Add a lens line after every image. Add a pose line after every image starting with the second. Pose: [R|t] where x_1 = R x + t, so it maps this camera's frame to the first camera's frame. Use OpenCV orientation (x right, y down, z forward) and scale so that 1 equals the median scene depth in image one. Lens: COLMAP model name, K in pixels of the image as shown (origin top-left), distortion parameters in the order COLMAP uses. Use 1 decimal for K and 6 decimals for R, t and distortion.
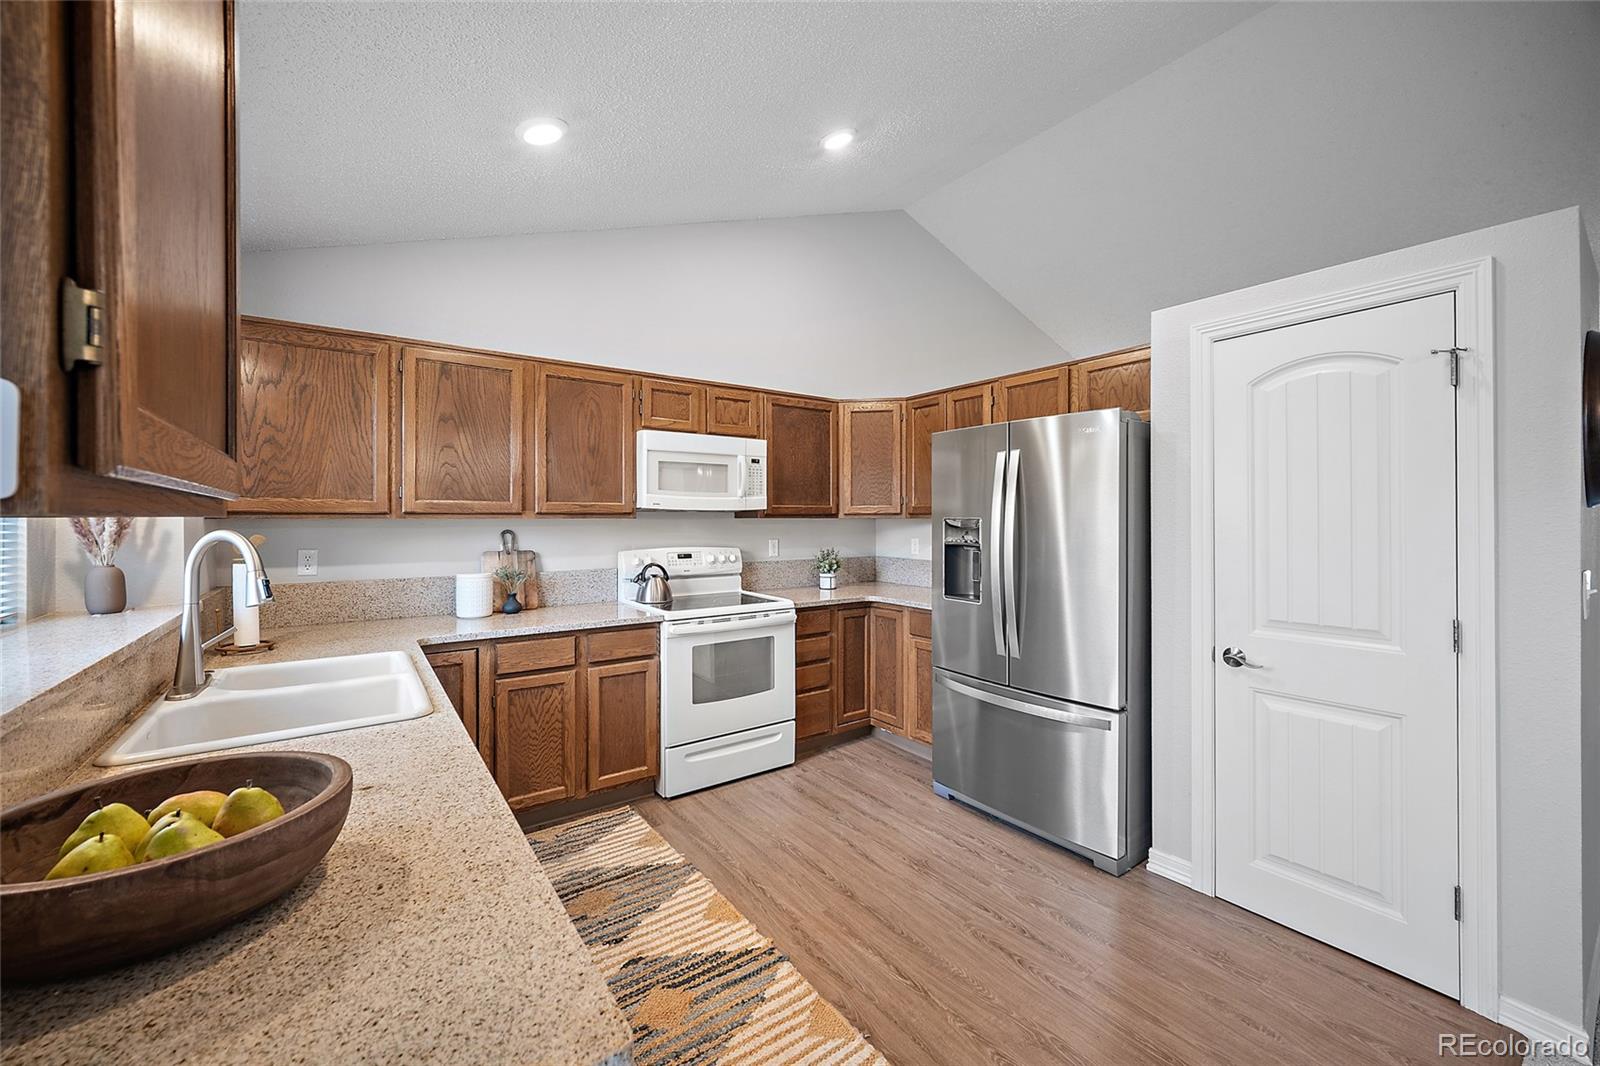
lens RADIAL K [[630.6, 0, 798.8], [0, 630.6, 522.6], [0, 0, 1]] dist [-0.000568, 0.000102]
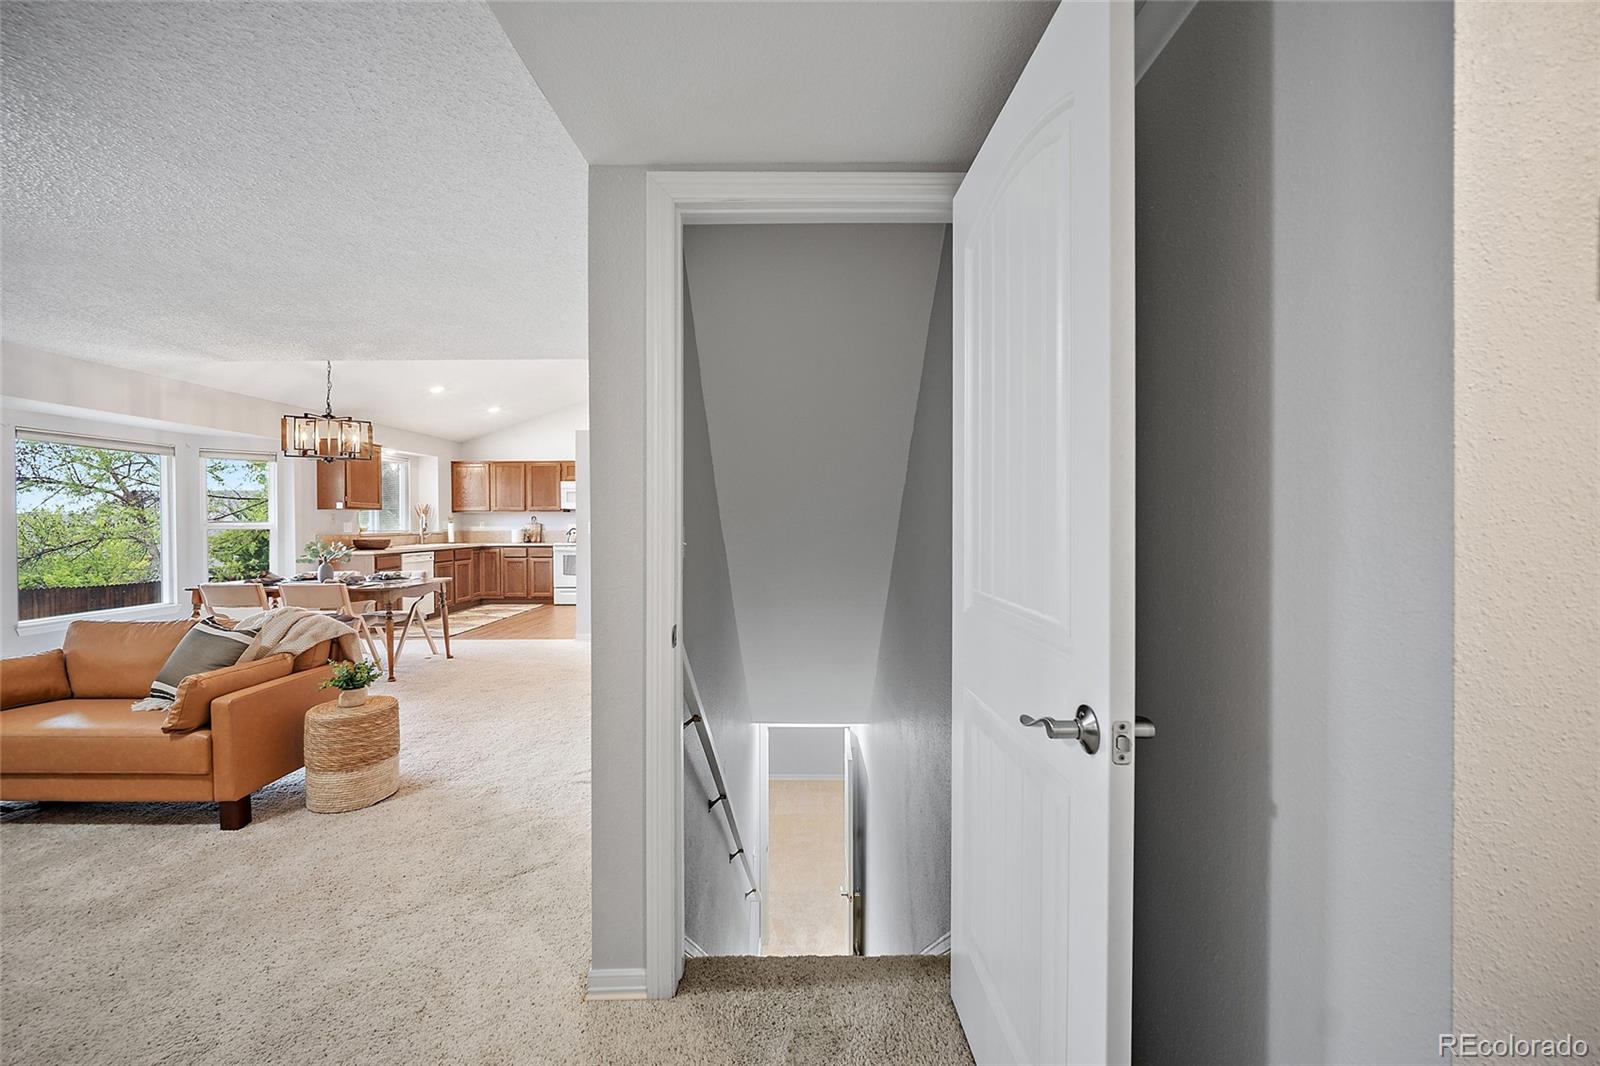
lens RADIAL K [[630.6, 0, 795.7], [0, 630.6, 529.9], [0, 0, 1]] dist [-0.000568, 0.000102]
pose [[0.803385, 0.006473, -0.595425, 2.455360], [-0.001084, 0.999955, 0.009408, 0.049159], [0.595459, -0.006913, 0.803356, -0.719809]]
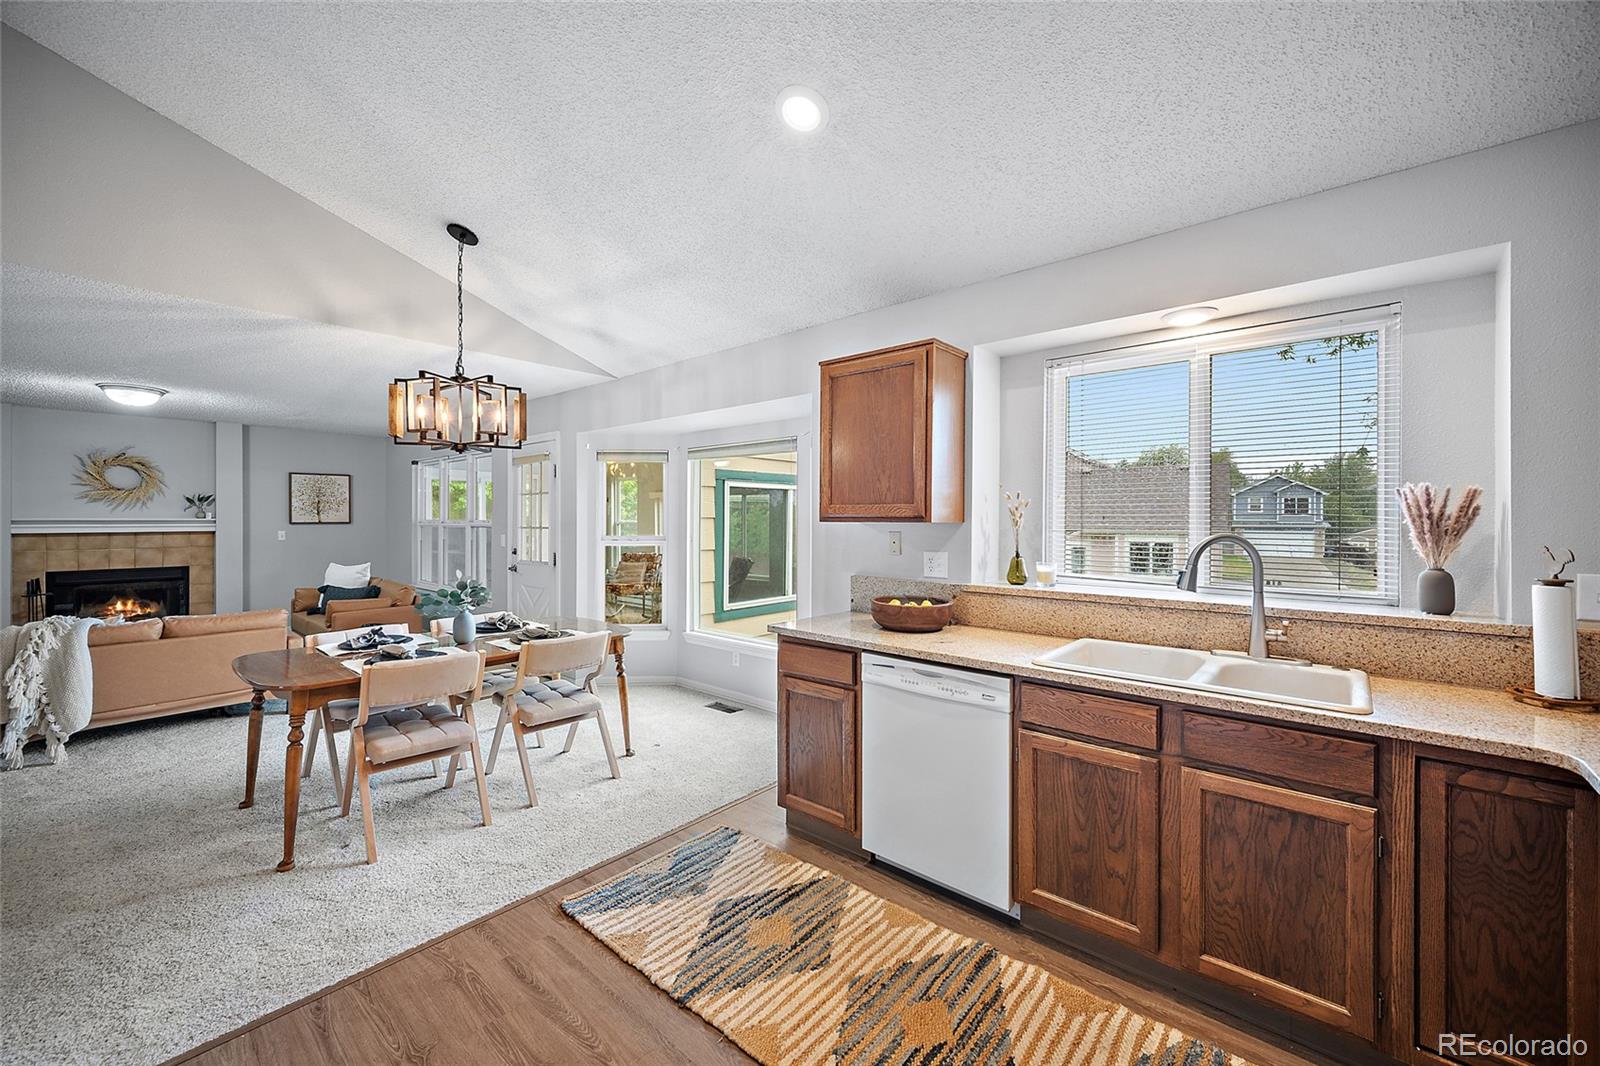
lens RADIAL K [[630.6, 0, 794.7], [0, 630.6, 520.1], [0, 0, 1]] dist [-0.000568, 0.000102]
pose [[-0.974072, -0.002283, -0.226227, 0.118288], [-0.003771, 0.999974, 0.006145, -0.010091], [0.226207, 0.006839, -0.974055, 1.066017]]
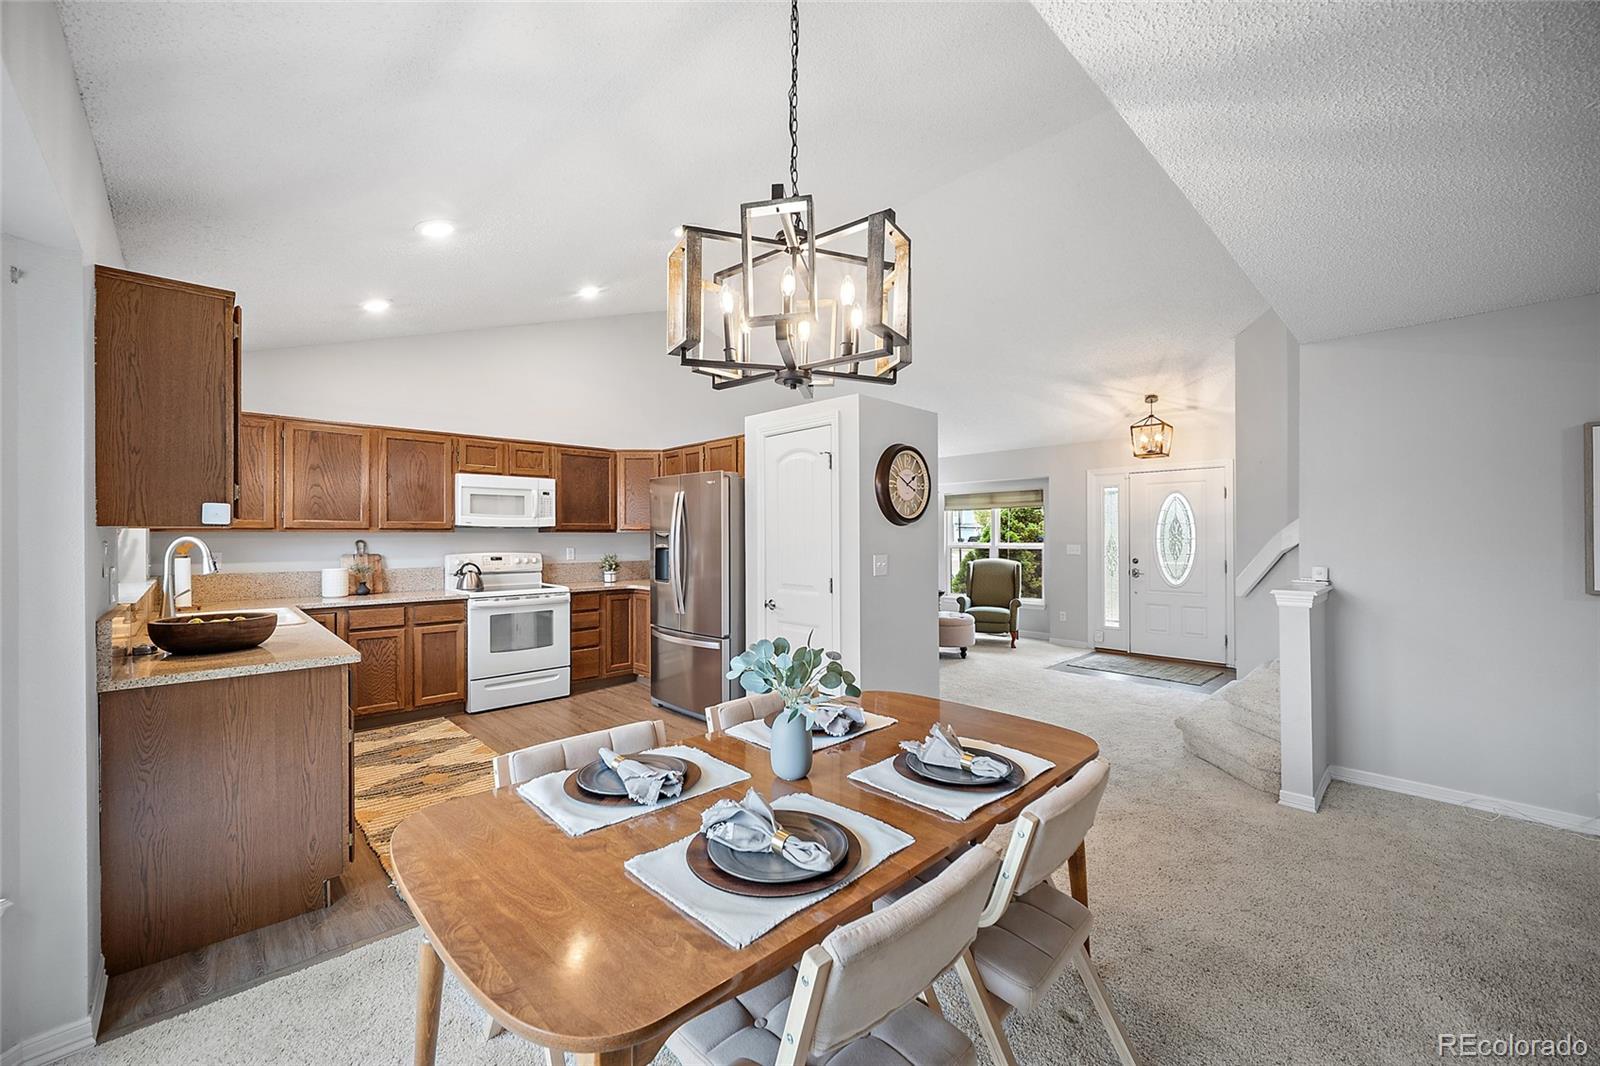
lens RADIAL K [[630.6, 0, 798.7], [0, 630.6, 537.6], [0, 0, 1]] dist [-0.000568, 0.000102]
pose [[0.989854, -0.001493, 0.142077, 0.356539], [0.002022, 0.999992, -0.003579, 0.014015], [-0.142071, 0.003829, 0.989849, -0.628769]]
